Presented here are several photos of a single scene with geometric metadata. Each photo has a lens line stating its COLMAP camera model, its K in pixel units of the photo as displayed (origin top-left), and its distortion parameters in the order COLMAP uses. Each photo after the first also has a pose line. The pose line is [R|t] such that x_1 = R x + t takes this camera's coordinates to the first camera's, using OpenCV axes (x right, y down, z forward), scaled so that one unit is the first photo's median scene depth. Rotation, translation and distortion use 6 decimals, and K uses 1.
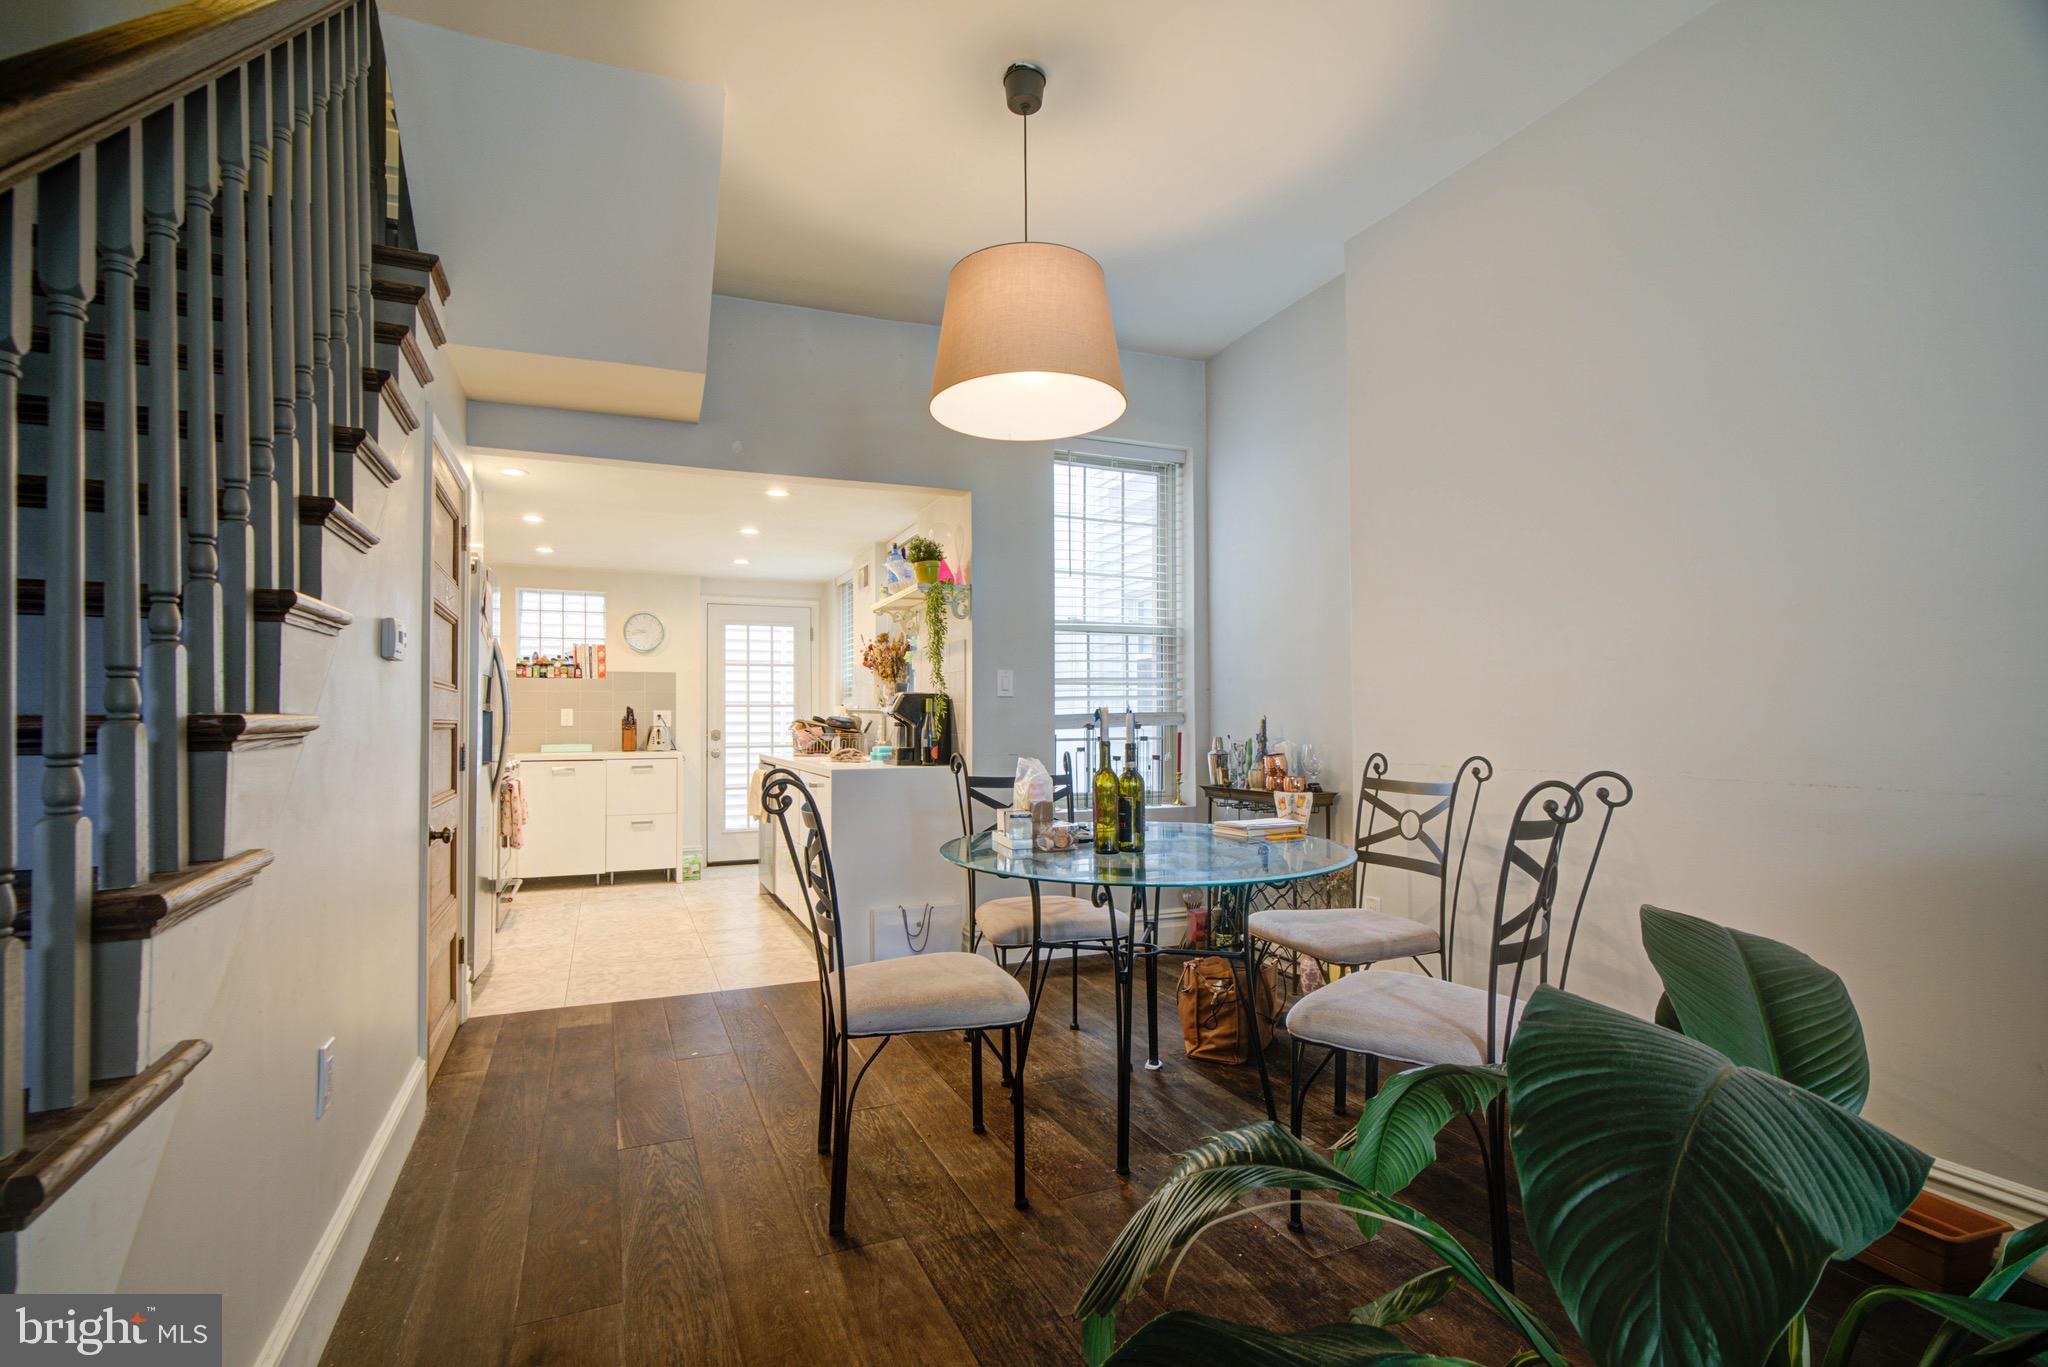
lens RADIAL K [[944.2, 0, 1005.3], [0, 944.2, 702.6], [0, 0, 1]] dist [0.002846, 0.000105]
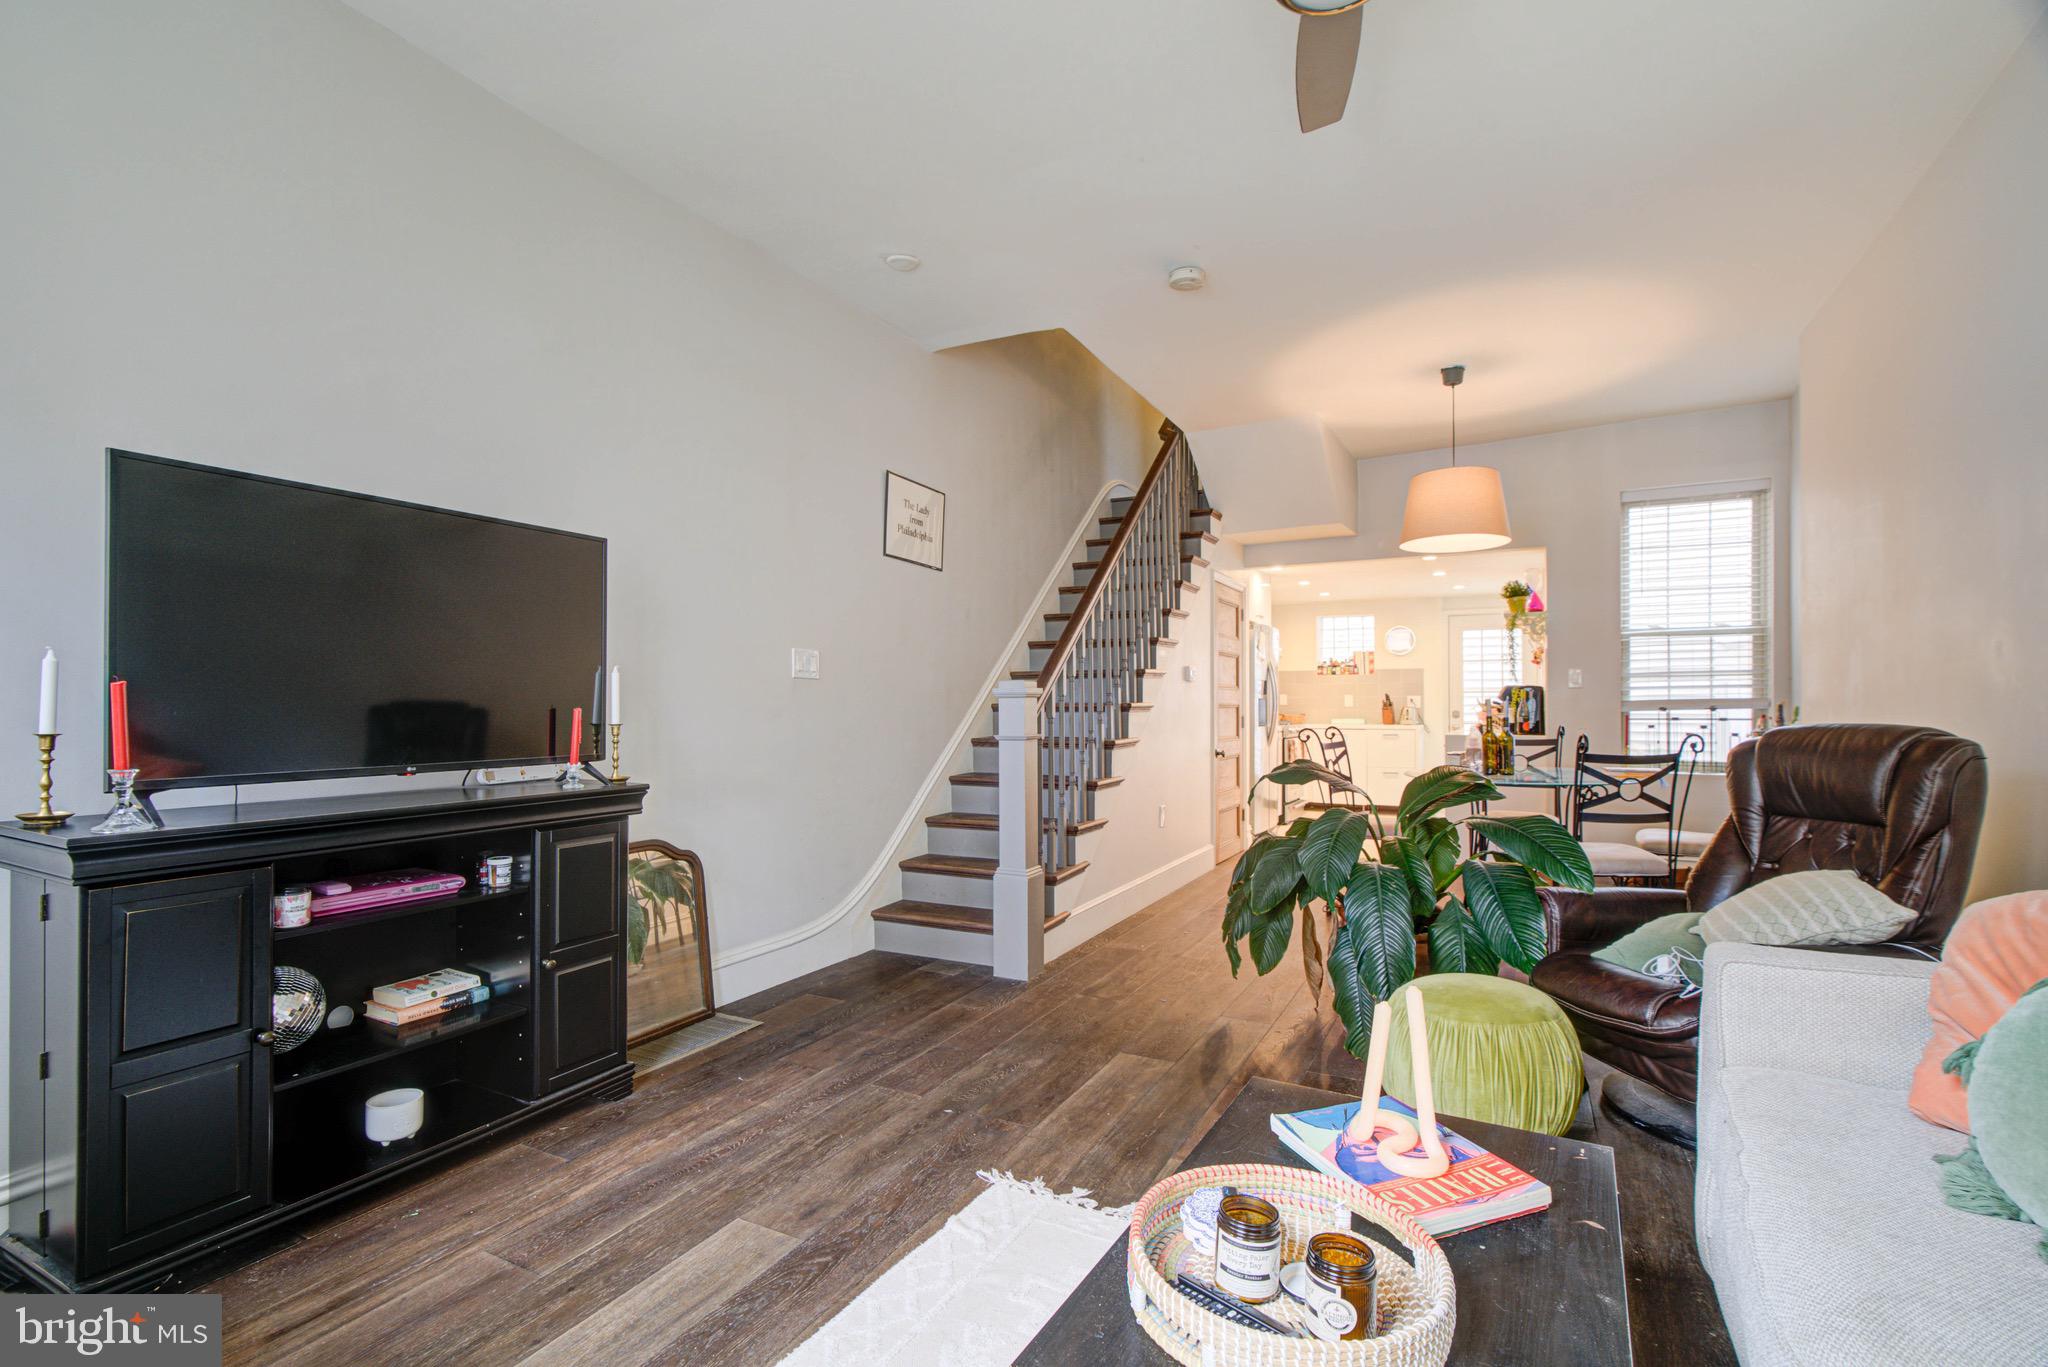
lens RADIAL K [[944.2, 0, 1017.0], [0, 944.2, 697.7], [0, 0, 1]] dist [0.002846, 0.000105]
pose [[0.633111, -0.002551, -0.774057, 0.534496], [0.014239, 0.999864, 0.008351, -0.013887], [0.773930, -0.016309, 0.633061, -0.515331]]
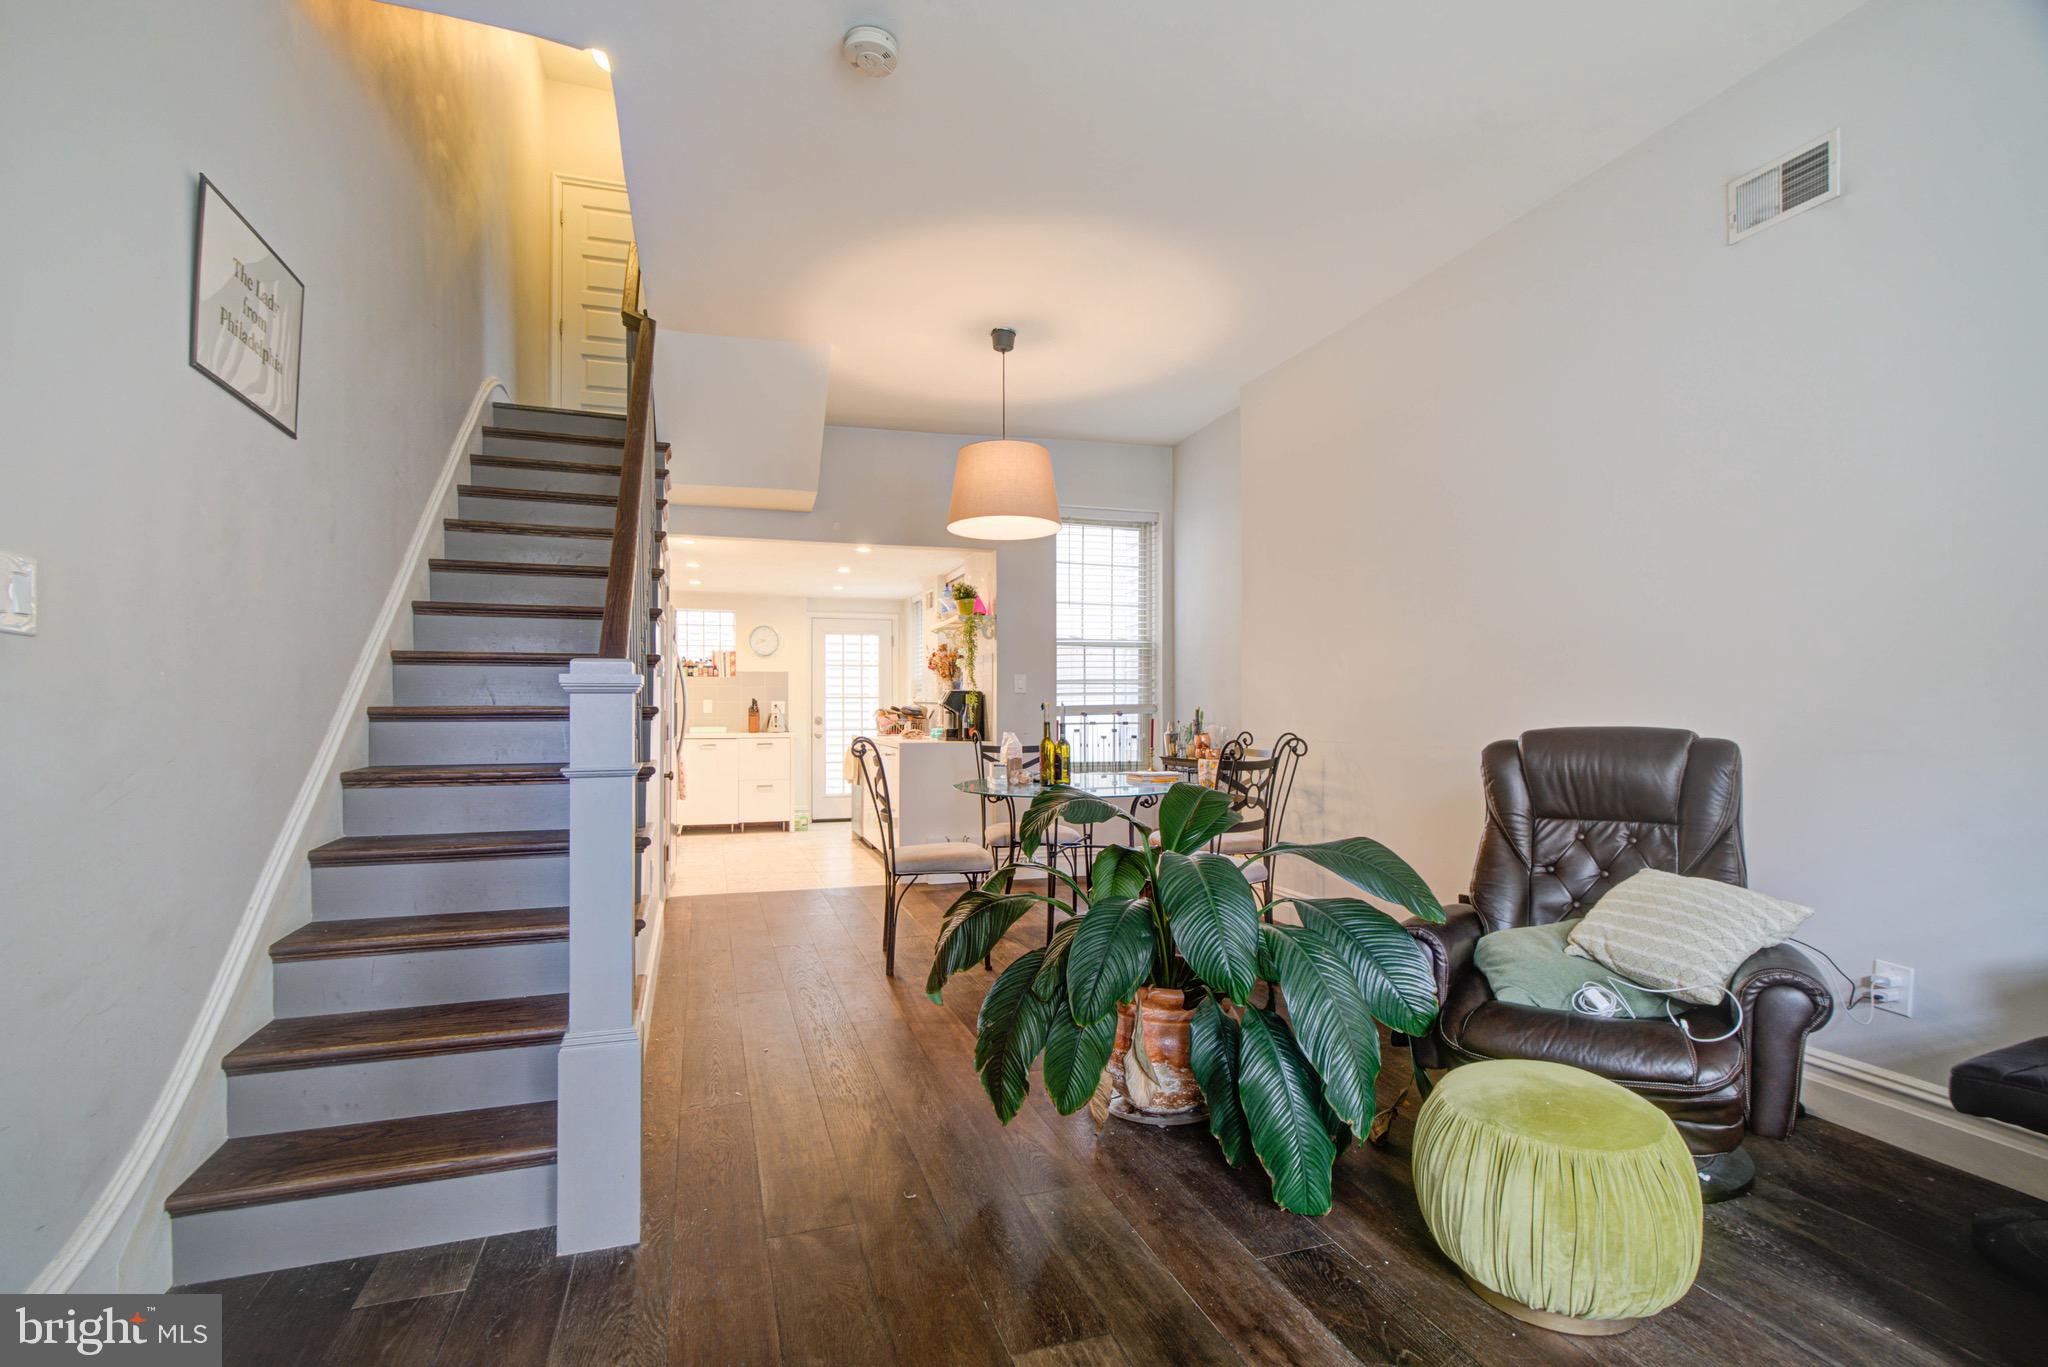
lens RADIAL K [[944.2, 0, 1010.2], [0, 944.2, 698.3], [0, 0, 1]] dist [0.002846, 0.000105]
pose [[0.995931, 0.001921, -0.090100, 0.106724], [-0.001362, 0.999979, 0.006272, -0.006749], [0.090110, -0.006123, 0.995913, -0.397723]]
